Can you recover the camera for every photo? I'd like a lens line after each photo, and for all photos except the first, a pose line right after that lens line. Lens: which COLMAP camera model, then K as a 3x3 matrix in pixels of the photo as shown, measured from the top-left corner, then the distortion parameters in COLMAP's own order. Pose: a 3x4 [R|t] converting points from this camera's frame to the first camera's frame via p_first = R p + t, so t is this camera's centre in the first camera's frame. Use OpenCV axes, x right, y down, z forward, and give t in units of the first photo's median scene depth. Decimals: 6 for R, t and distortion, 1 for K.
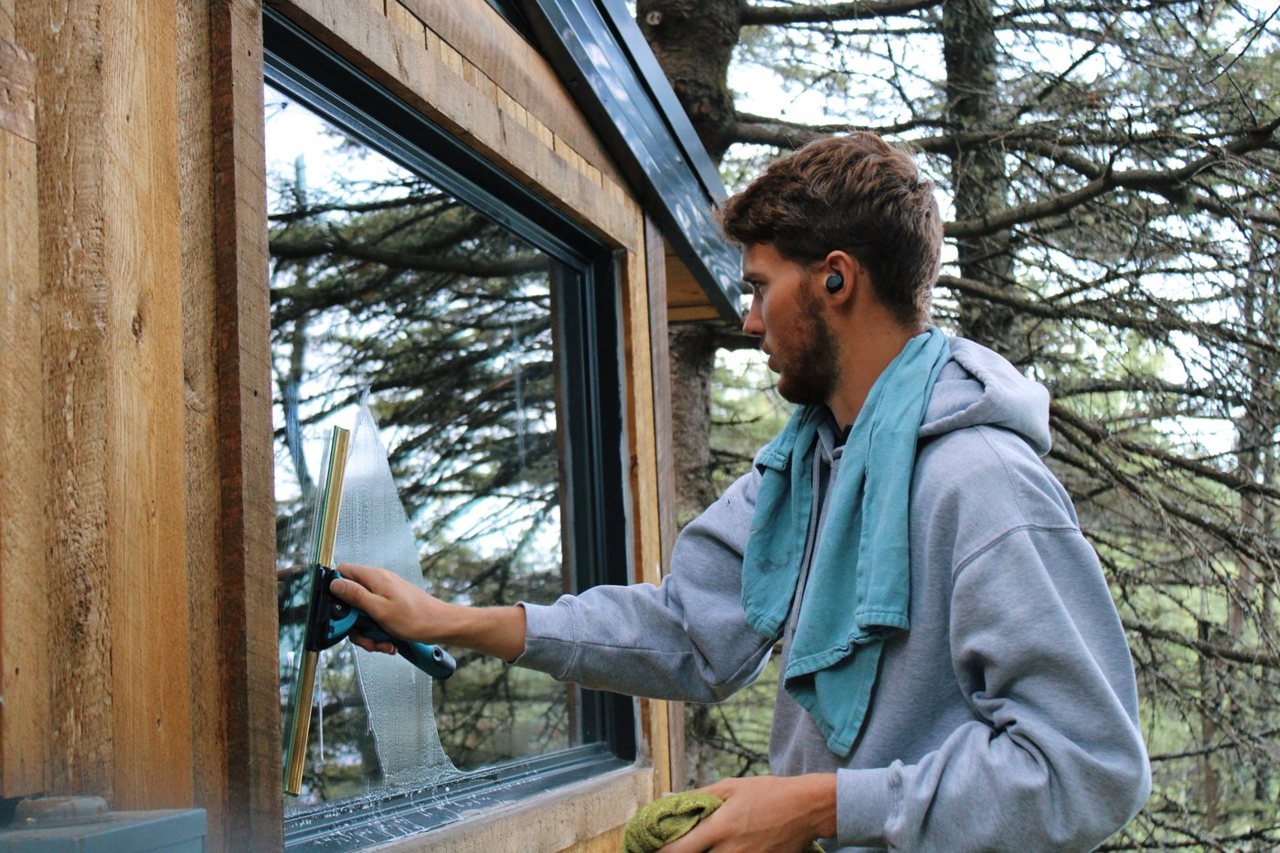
lens RADIAL K [[2206.7, 0, 640.0], [0, 2206.7, 426.5], [0, 0, 1]] dist [0.051316, 0.008907]
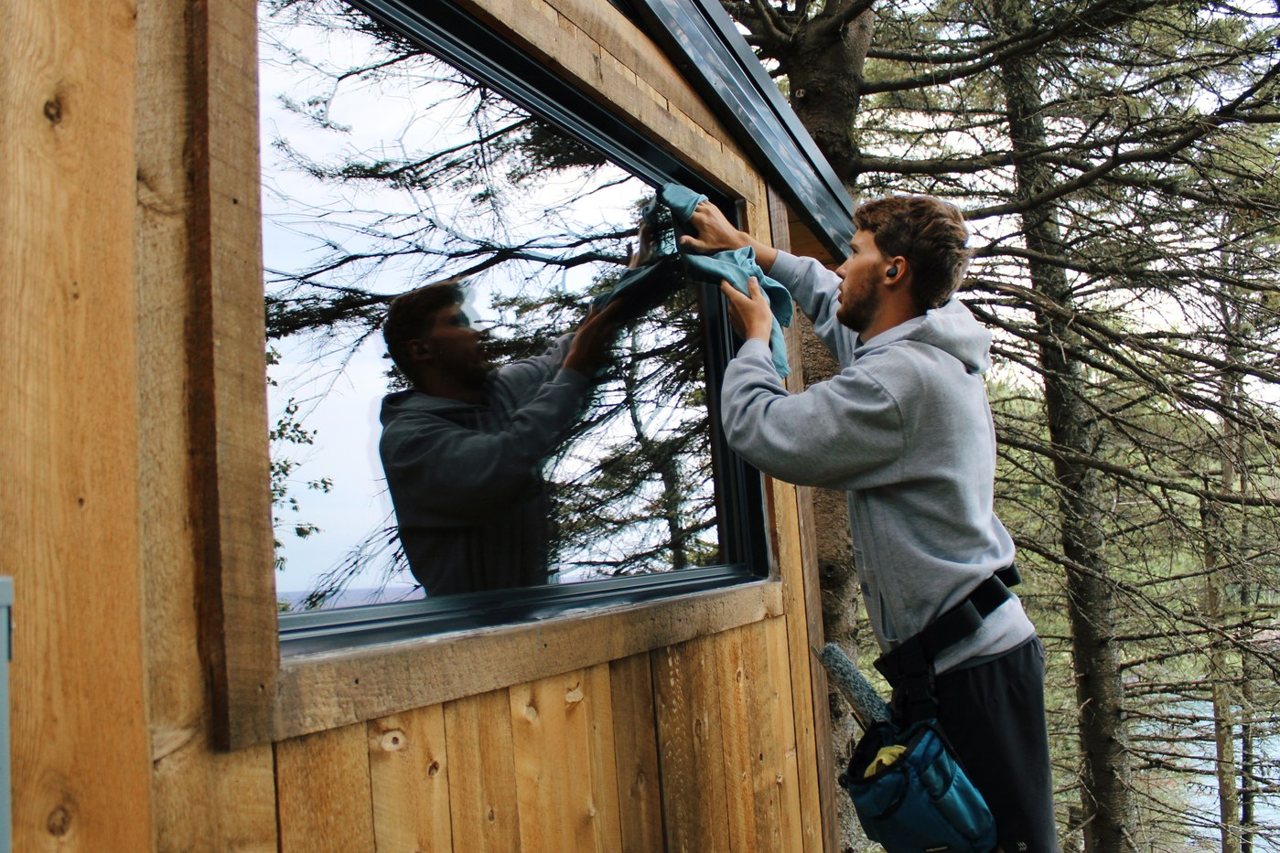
lens RADIAL K [[1157.5, 0, 640.0], [0, 1157.5, 426.5], [0, 0, 1]] dist [-0.105071, 0.006382]
pose [[0.976736, -0.049773, -0.208591, 0.124615], [0.048907, 0.998760, -0.009309, 0.108083], [0.208795, -0.001109, 0.977959, 0.514370]]
